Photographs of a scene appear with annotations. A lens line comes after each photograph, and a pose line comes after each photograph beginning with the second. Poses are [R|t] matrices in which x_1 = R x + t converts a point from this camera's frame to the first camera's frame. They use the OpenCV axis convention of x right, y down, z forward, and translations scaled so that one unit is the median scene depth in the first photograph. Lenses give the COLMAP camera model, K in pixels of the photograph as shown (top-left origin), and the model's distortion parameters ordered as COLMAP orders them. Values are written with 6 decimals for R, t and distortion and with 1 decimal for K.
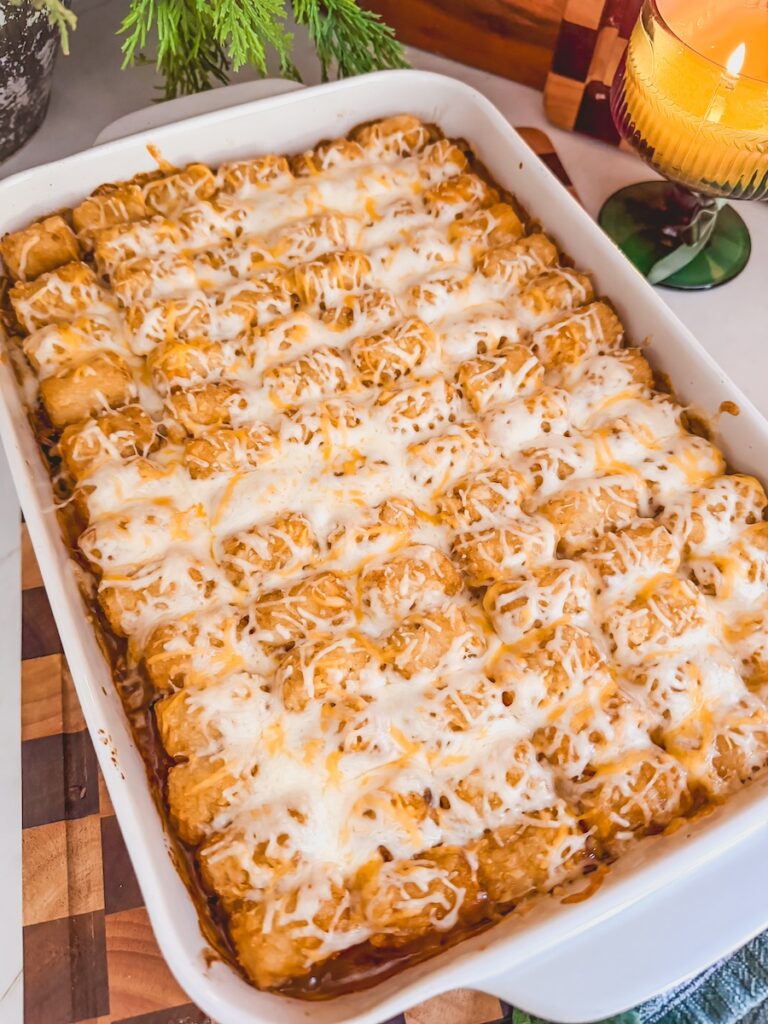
lens RADIAL K [[738.6, 0, 384.0], [0, 738.6, 512.0], [0, 0, 1]] dist [-0.034106, -0.004493]
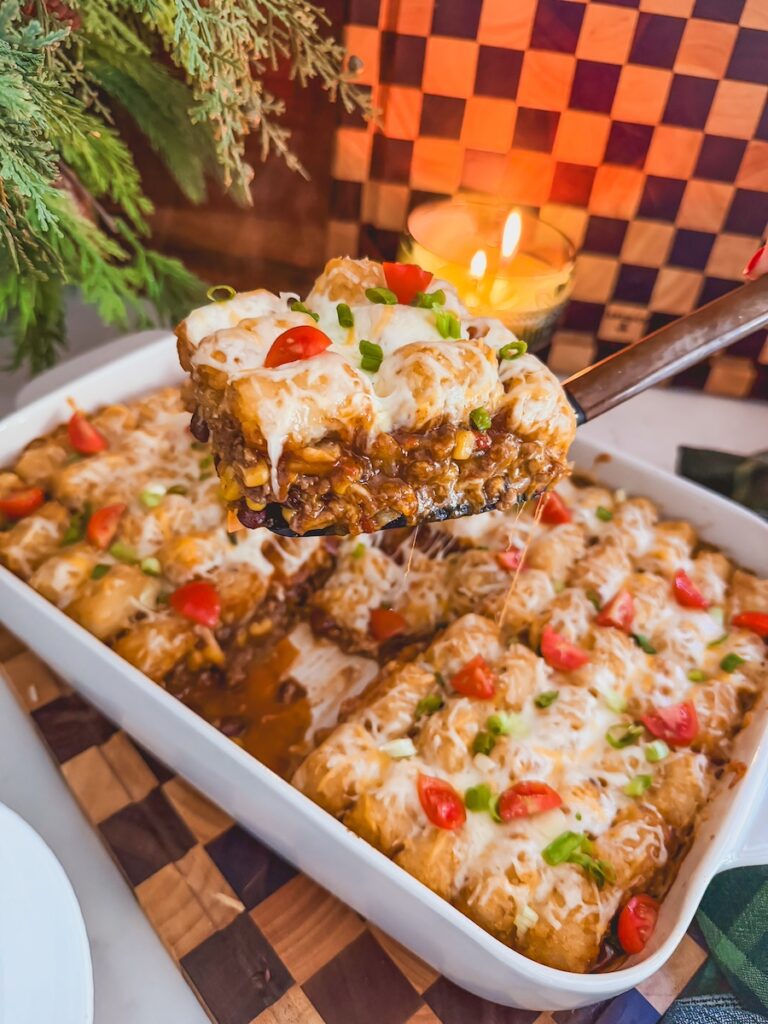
lens RADIAL K [[738.6, 0, 384.0], [0, 738.6, 512.0], [0, 0, 1]] dist [-0.034106, -0.004493]
pose [[0.879543, -0.272077, 0.390356, -0.628124], [0.372194, 0.904506, -0.208183, 0.112077], [-0.296438, 0.328394, 0.896818, -0.150175]]
